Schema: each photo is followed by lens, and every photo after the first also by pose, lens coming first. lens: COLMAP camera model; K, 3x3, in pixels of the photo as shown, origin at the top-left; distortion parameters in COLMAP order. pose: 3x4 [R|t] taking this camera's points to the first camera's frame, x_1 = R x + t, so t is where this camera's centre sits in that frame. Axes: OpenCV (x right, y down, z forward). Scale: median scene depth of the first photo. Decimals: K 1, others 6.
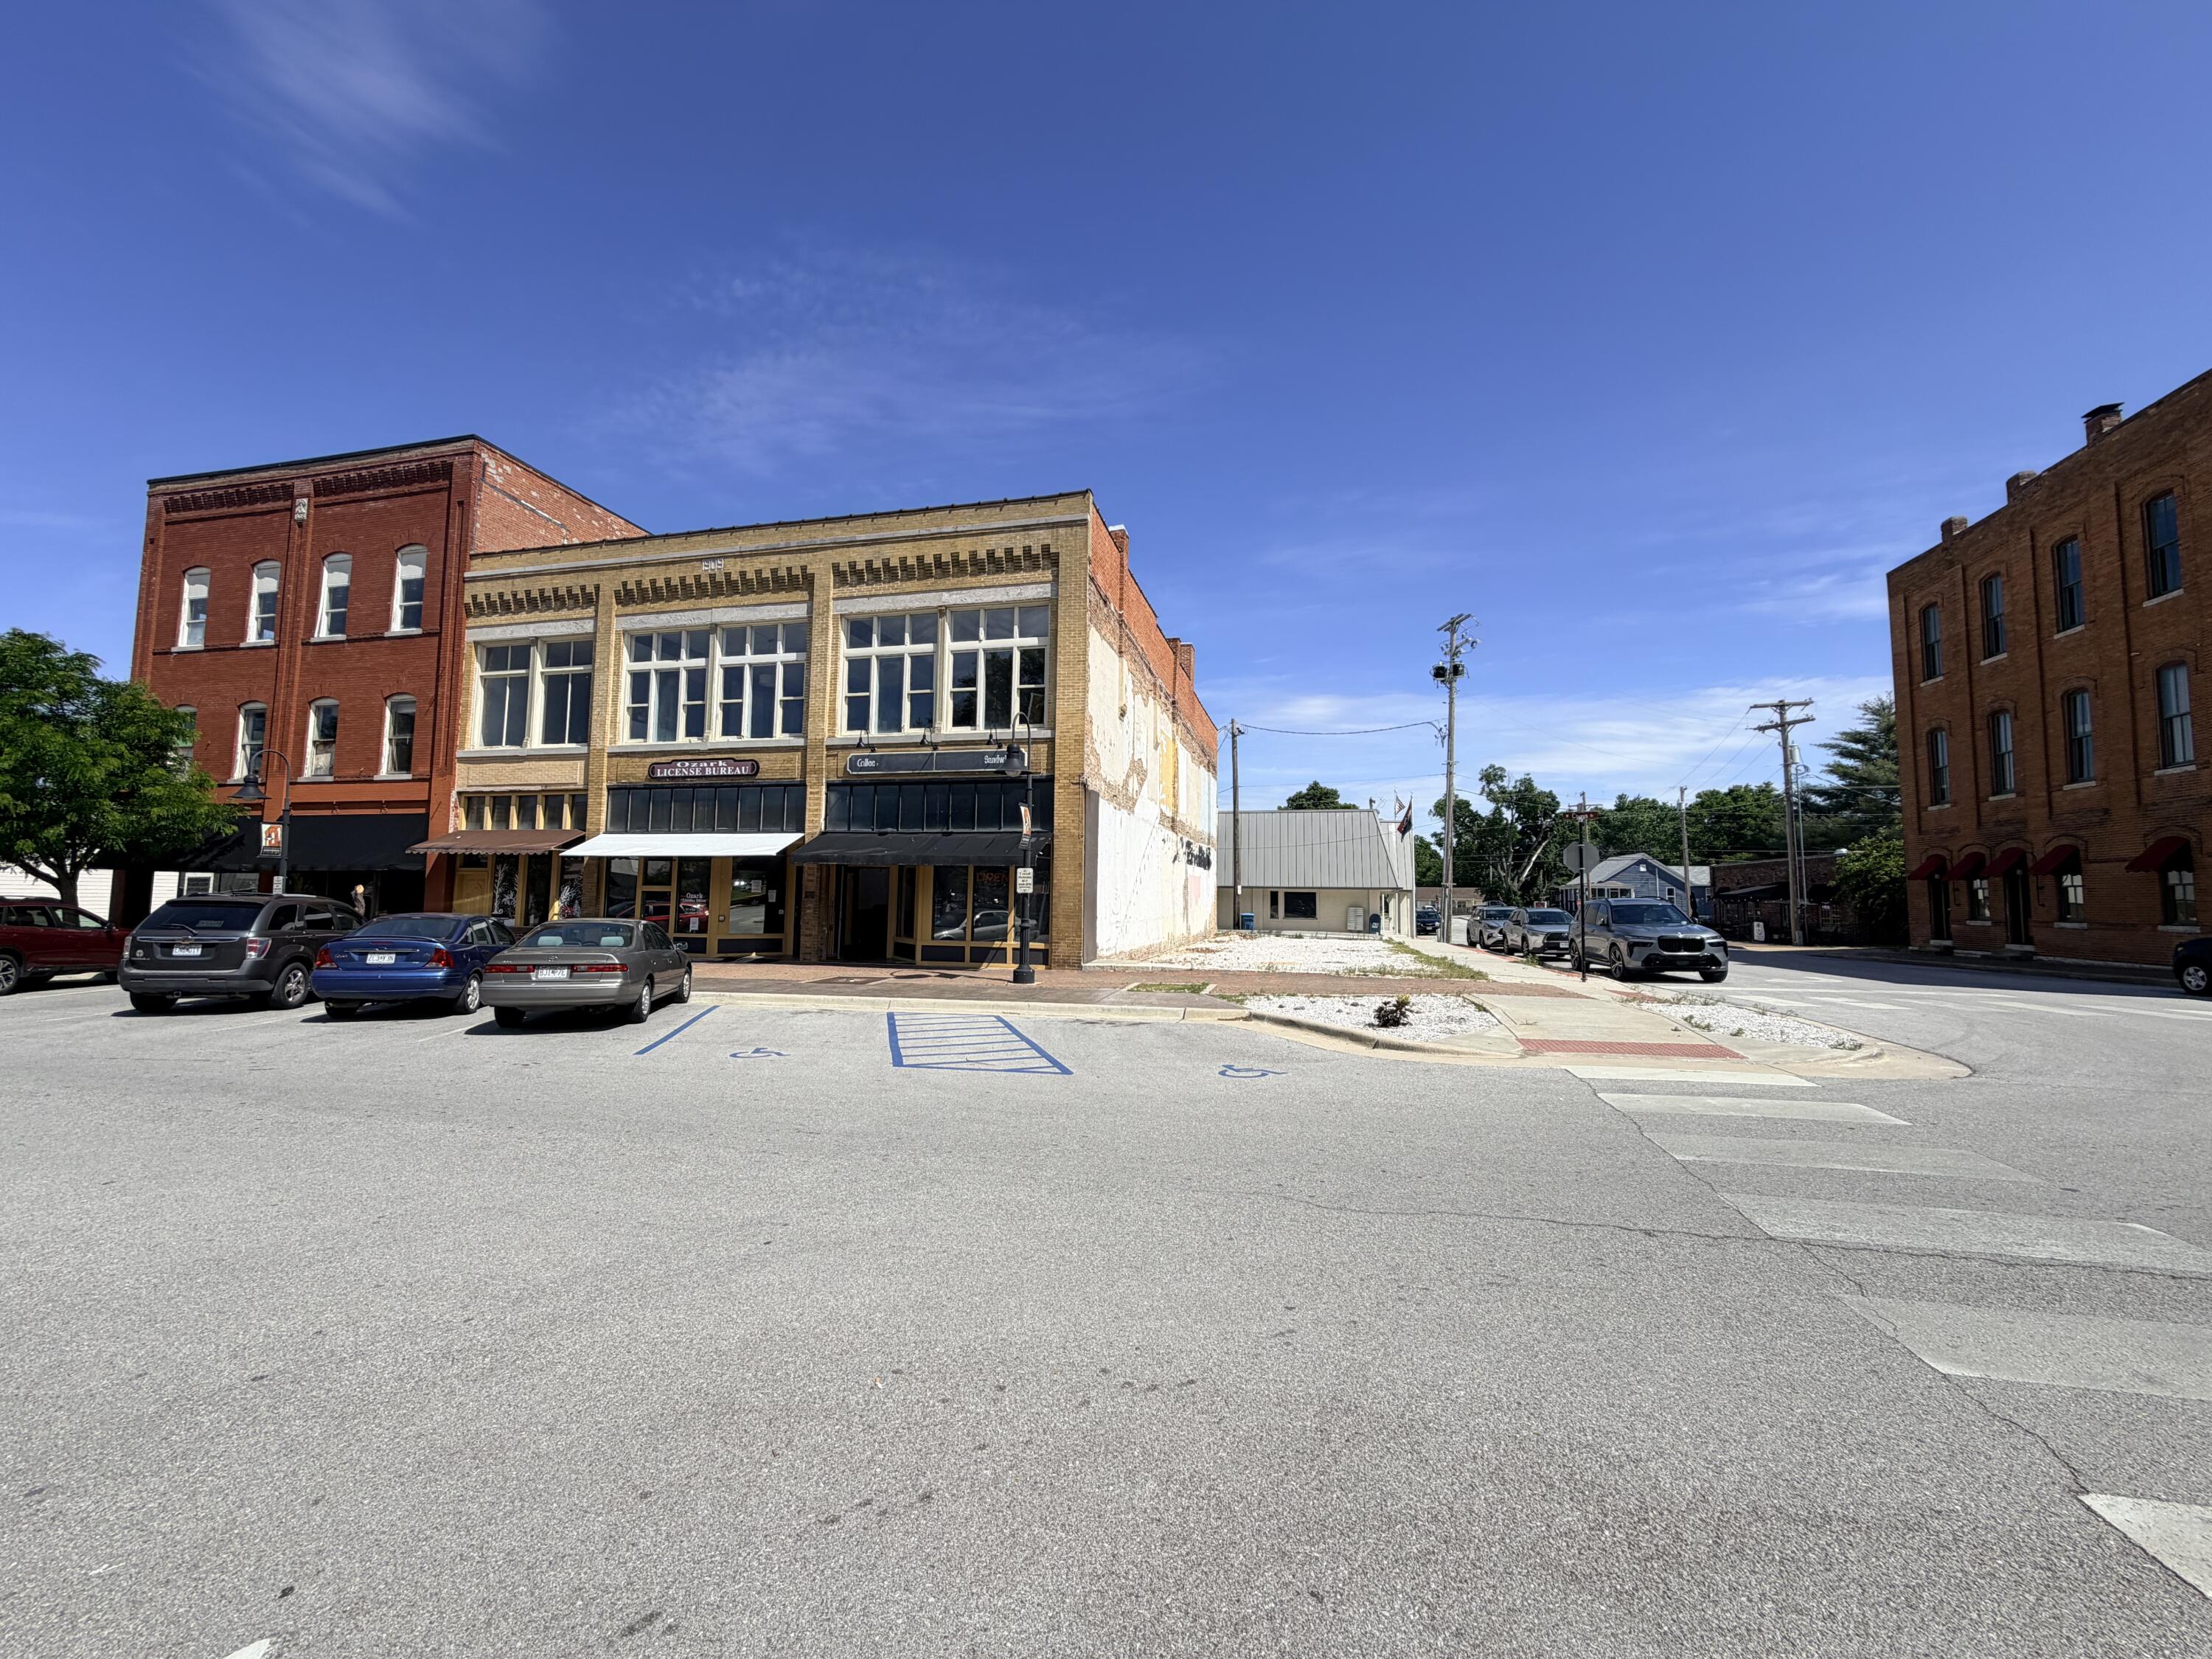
lens RADIAL K [[859.4, 0, 1094.3], [0, 859.4, 831.9], [0, 0, 1]] dist [-0.014783, -0.000045]
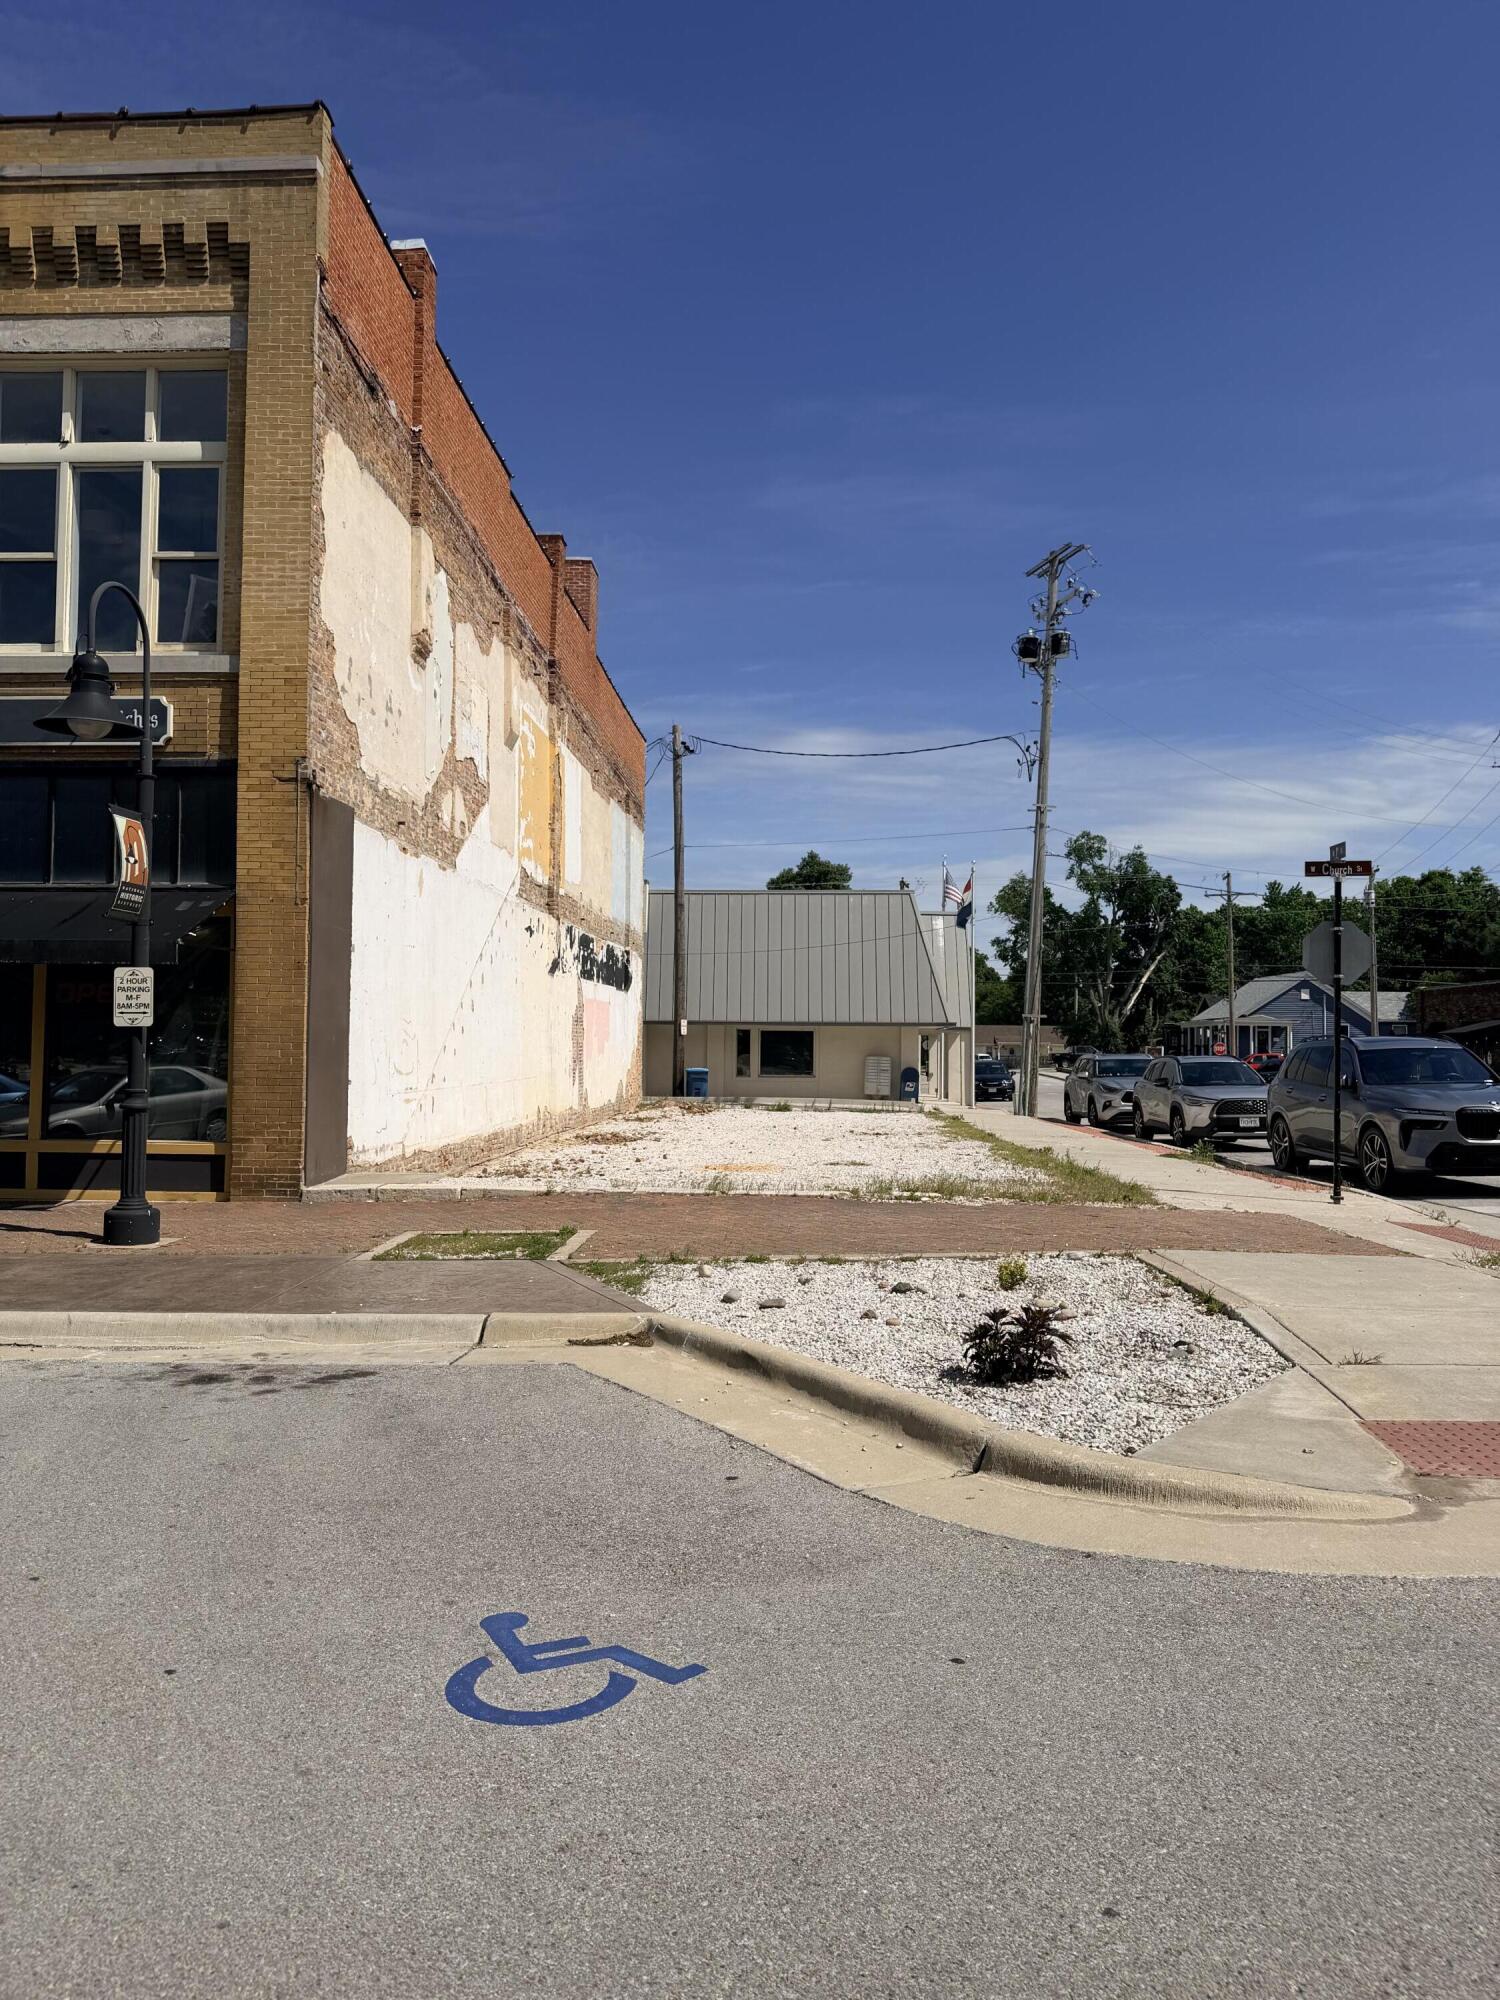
lens RADIAL K [[1366.2, 0, 750.0], [0, 1366.2, 1000.0], [0, 0, 1]] dist [0.138976, -0.237019]
pose [[0.978910, 0.001439, 0.204285, 0.062881], [-0.010539, 0.998999, 0.043464, 0.022449], [-0.204018, -0.044701, 0.977946, 0.243324]]
